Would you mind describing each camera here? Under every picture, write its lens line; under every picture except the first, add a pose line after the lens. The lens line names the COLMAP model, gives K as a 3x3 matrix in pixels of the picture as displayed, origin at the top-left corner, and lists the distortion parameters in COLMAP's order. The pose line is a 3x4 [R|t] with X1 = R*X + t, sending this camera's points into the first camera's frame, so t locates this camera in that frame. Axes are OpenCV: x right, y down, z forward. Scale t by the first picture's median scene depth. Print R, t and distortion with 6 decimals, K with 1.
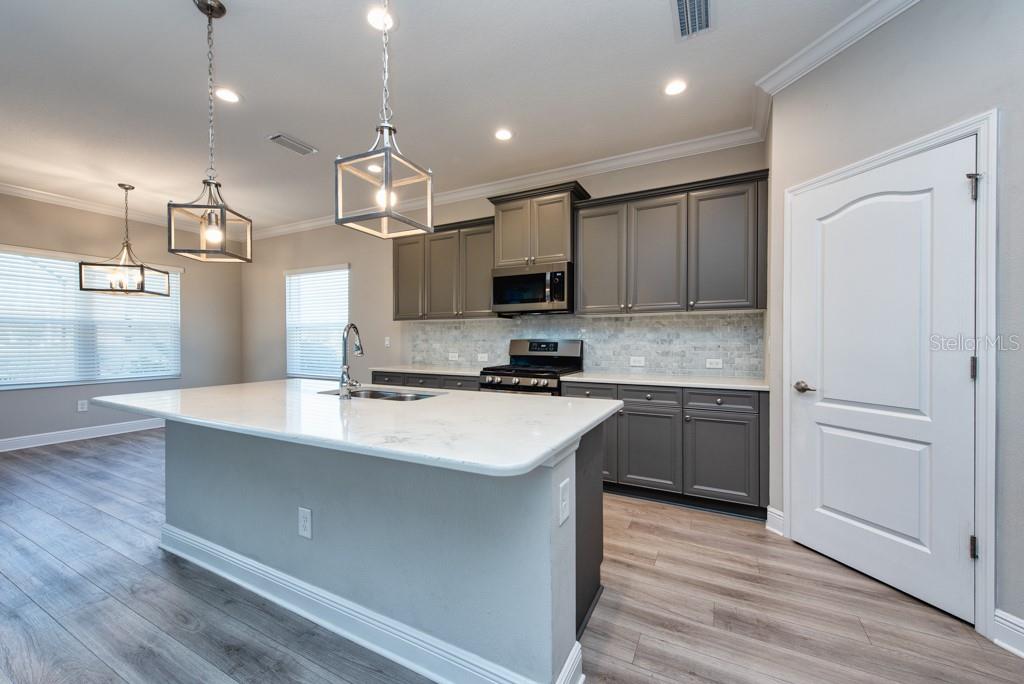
lens RADIAL K [[435.0, 0, 512.0], [0, 435.0, 342.0], [0, 0, 1]] dist [0.012080, -0.005094]
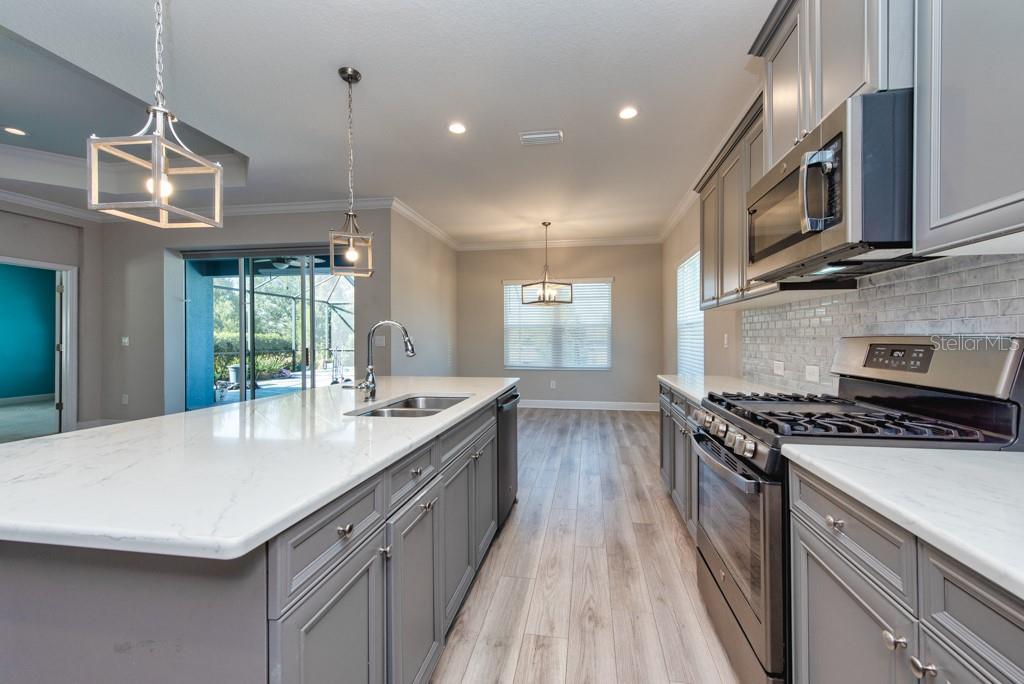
lens RADIAL K [[403.9, 0, 500.8], [0, 403.9, 340.7], [0, 0, 1]] dist [0.002154, 0.000129]
pose [[0.296117, 0.003561, -0.955145, 0.329898], [-0.003072, 0.999991, 0.002776, -0.002488], [0.955147, 0.002112, 0.296125, 0.654749]]
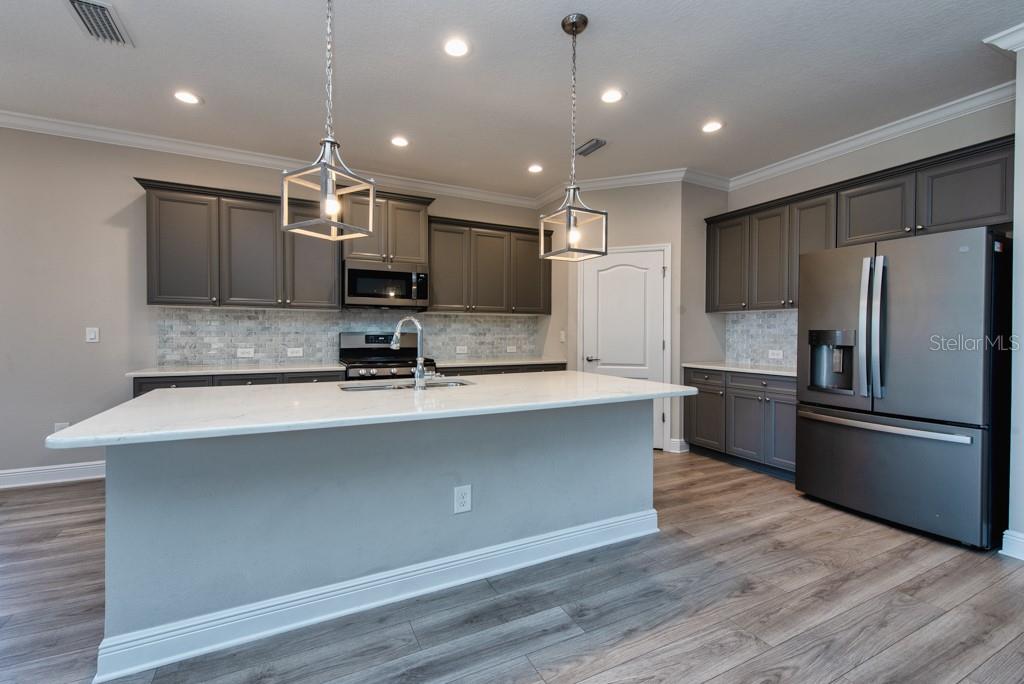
lens RADIAL K [[416.3, 0, 537.4], [0, 416.3, 336.6], [0, 0, 1]] dist [0.005276, -0.000255]
pose [[0.560385, -0.004569, 0.828220, -0.619041], [0.000852, 0.999987, 0.004940, -0.000186], [-0.828232, -0.002062, 0.560382, 0.129233]]
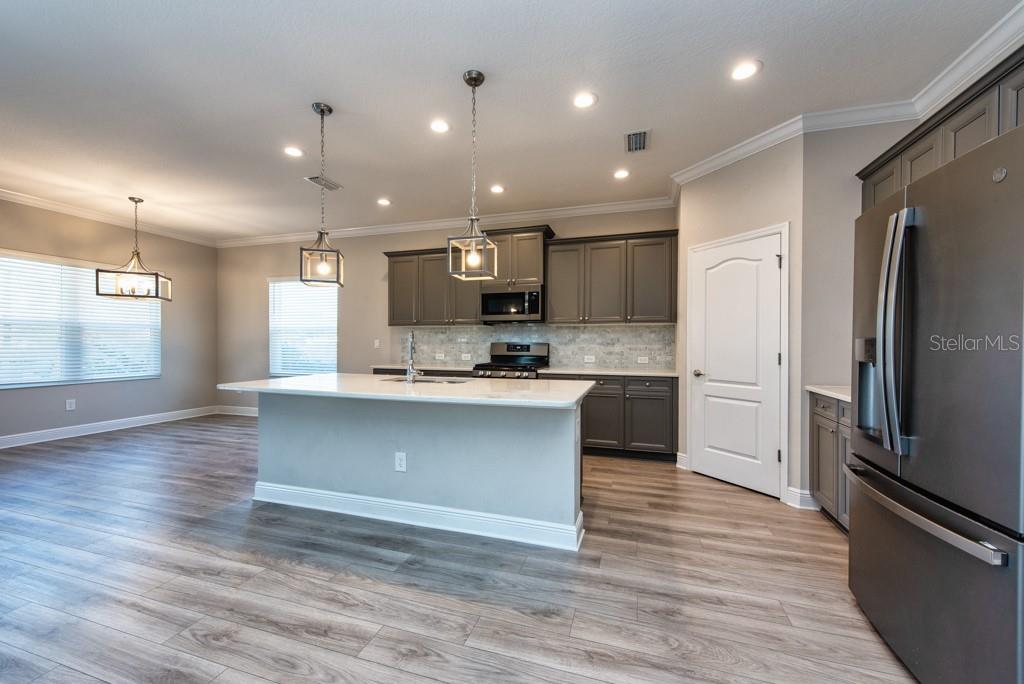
lens RADIAL K [[430.0, 0, 525.1], [0, 430.0, 344.2], [0, 0, 1]] dist [0.007991, -0.000121]
pose [[0.981645, 0.003302, 0.190689, -0.168377], [-0.002955, 0.999993, -0.002102, 0.001837], [-0.190694, 0.001500, 0.981648, -0.281465]]
